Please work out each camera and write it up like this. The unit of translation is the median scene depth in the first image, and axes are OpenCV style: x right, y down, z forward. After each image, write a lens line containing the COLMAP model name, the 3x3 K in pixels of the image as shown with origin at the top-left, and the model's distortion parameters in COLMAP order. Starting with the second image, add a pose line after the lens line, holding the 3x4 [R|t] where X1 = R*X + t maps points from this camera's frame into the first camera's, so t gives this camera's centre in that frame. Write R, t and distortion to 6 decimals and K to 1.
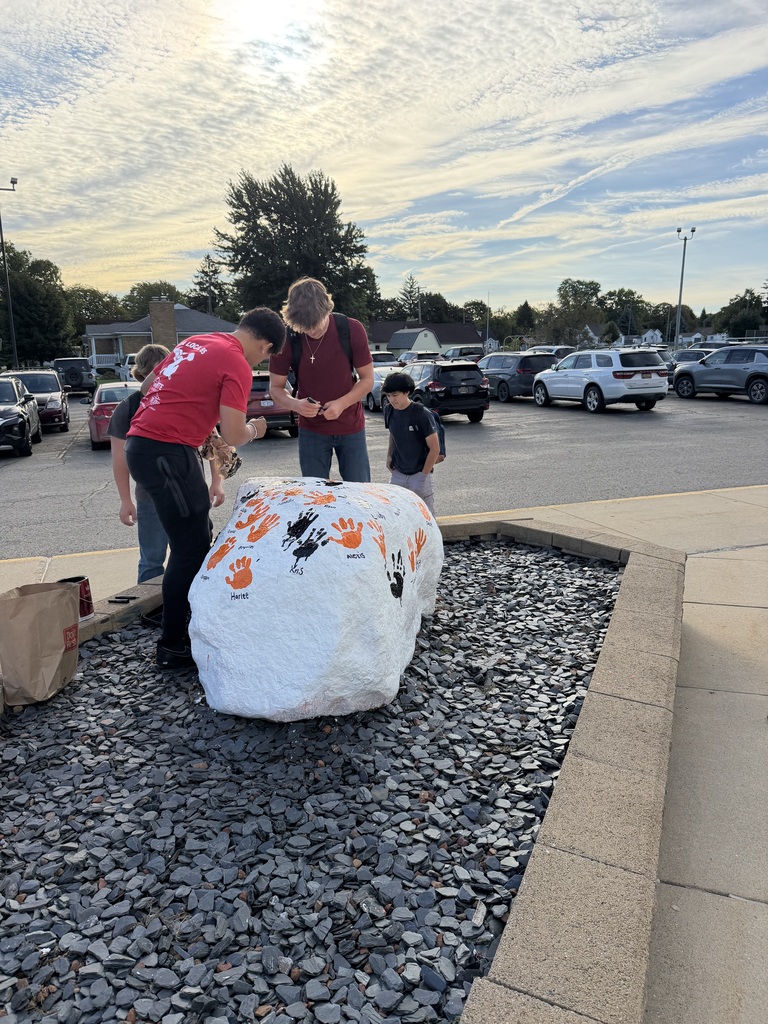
lens RADIAL K [[714.3, 0, 383.7], [0, 714.3, 511.8], [0, 0, 1]] dist [0.000999, 0.000275]
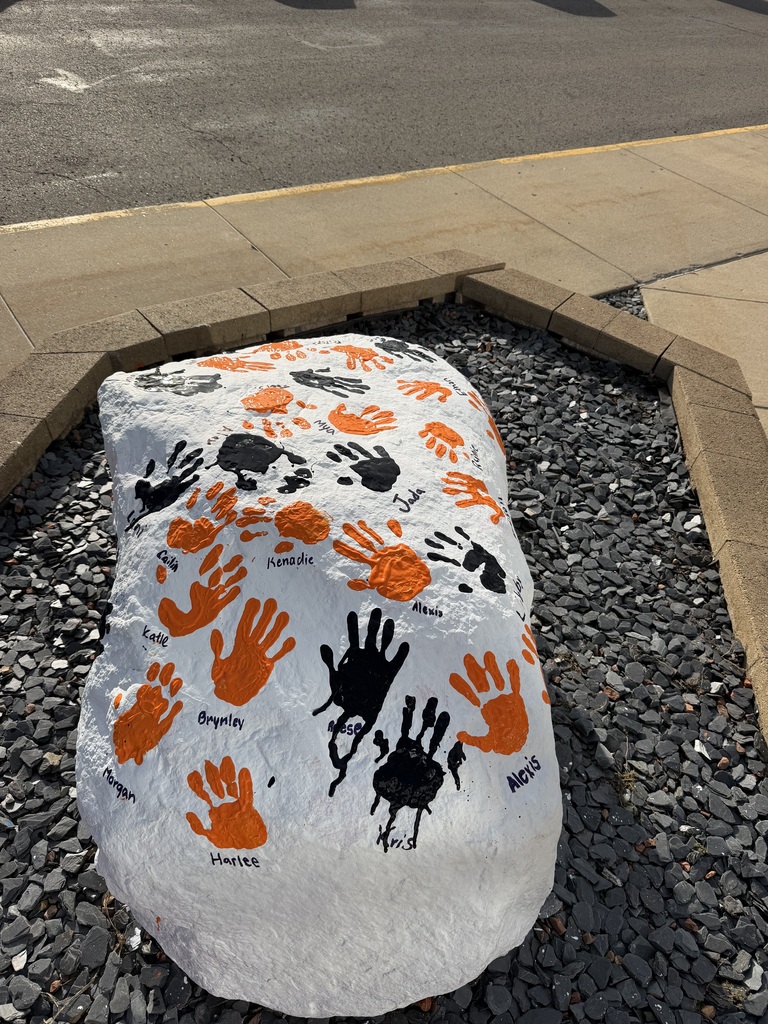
lens RADIAL K [[714.3, 0, 384.6], [0, 714.3, 512.2], [0, 0, 1]] dist [0.000999, 0.000275]
pose [[0.953954, -0.092187, 0.285437, -0.214739], [-0.076573, 0.845225, 0.528897, -0.272784], [-0.290016, -0.526400, 0.799246, 0.738865]]
